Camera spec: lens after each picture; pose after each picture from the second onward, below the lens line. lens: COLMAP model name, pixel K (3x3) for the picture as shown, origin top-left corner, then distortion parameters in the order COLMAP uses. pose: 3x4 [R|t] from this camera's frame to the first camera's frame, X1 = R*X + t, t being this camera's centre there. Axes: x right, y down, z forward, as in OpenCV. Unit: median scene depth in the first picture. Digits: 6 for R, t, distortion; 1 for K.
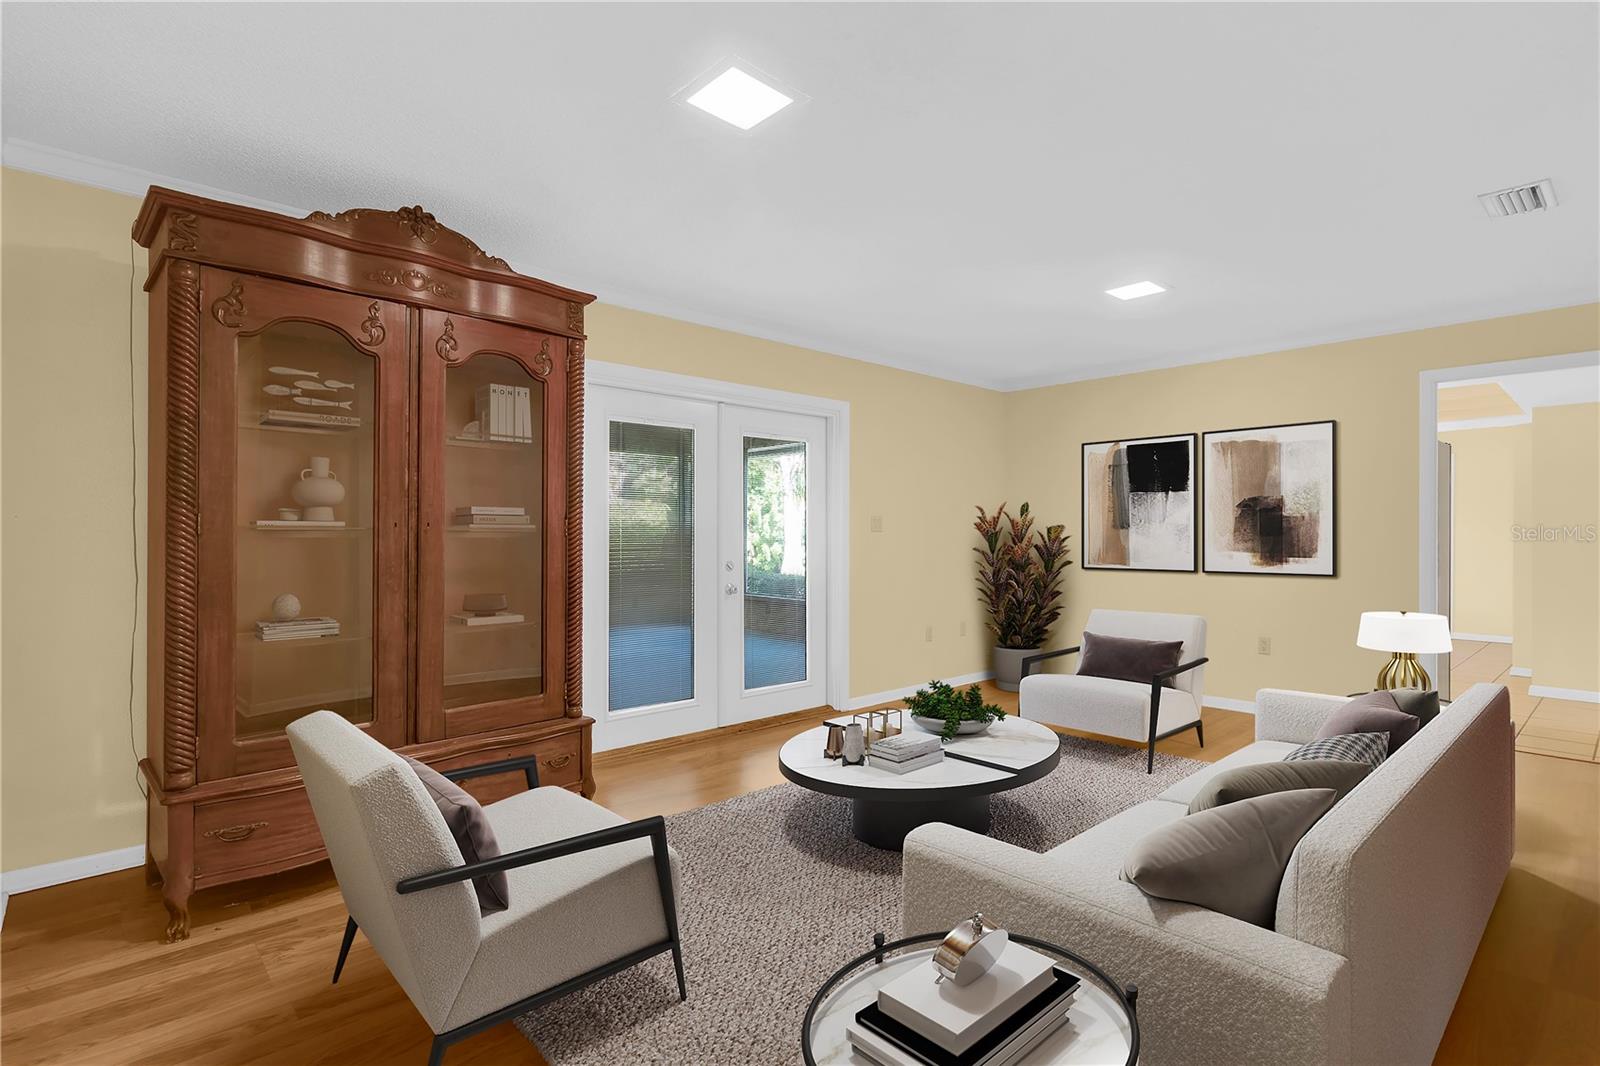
lens RADIAL K [[780.3, 0, 800.0], [0, 780.3, 533.0], [0, 0, 1]] dist [-0.000339, 0.000050]
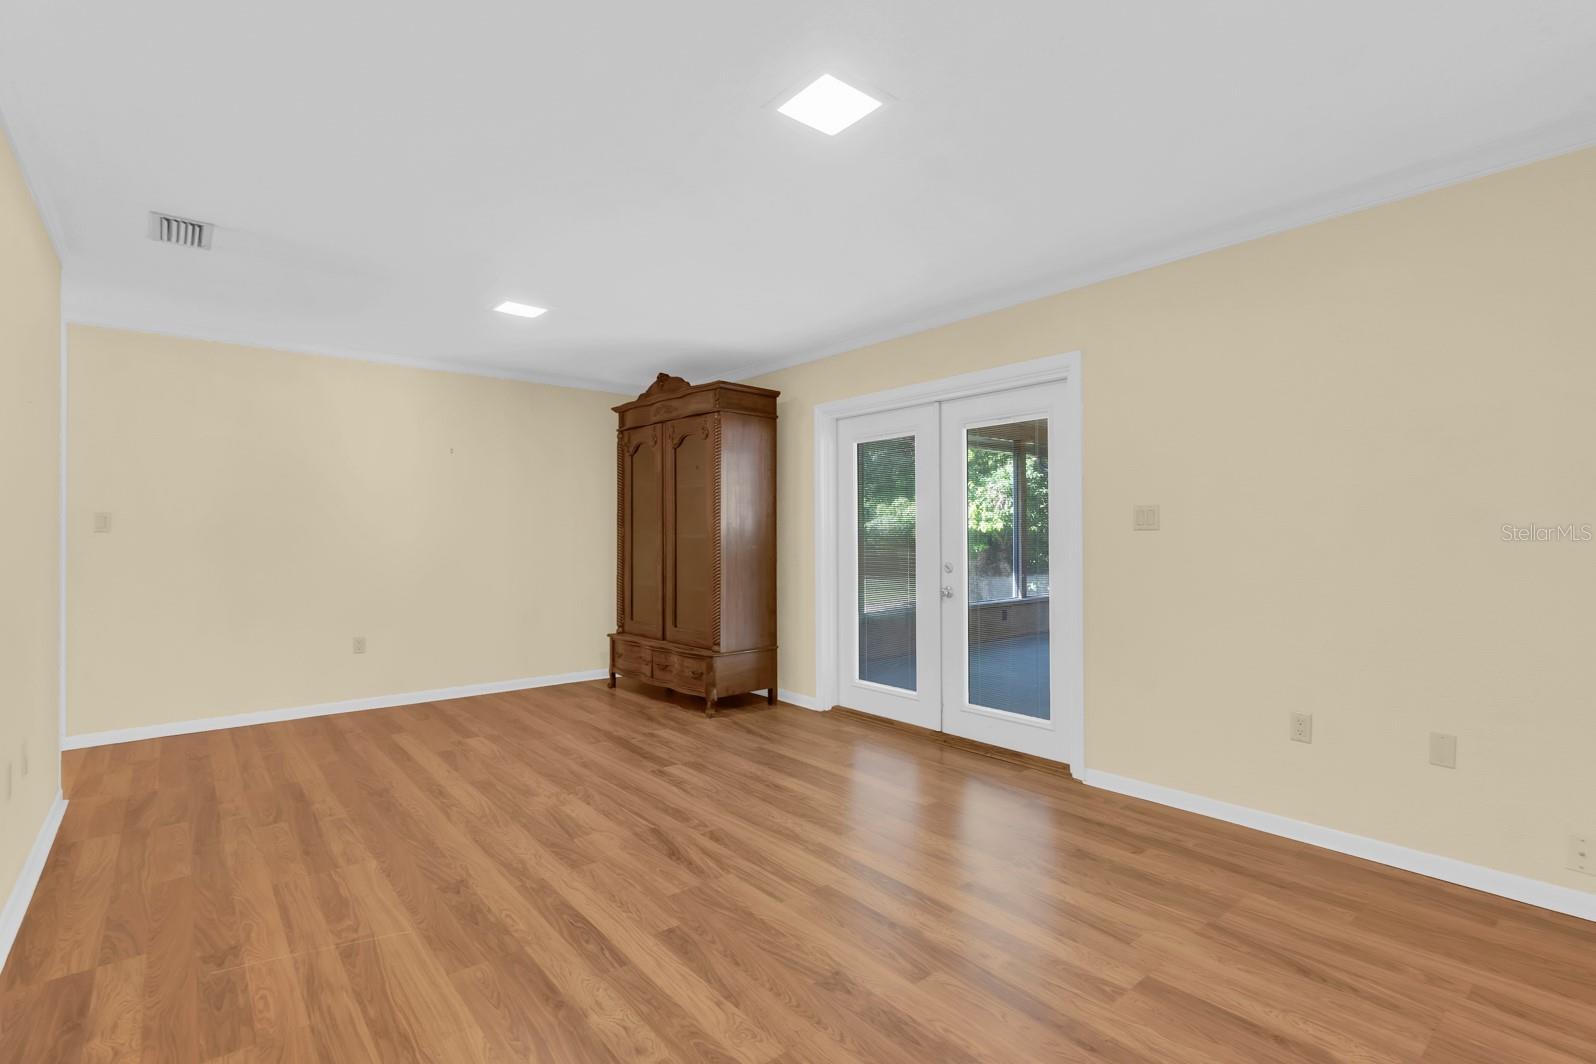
lens RADIAL K [[771.1, 0, 798.0], [0, 771.1, 532.0], [0, 0, 1]] dist [0.024873, -0.000160]
pose [[-0.071376, -0.007783, -0.997419, 0.873821], [0.005721, 0.999950, -0.008212, 0.004968], [0.997433, -0.006292, -0.071327, 0.886813]]
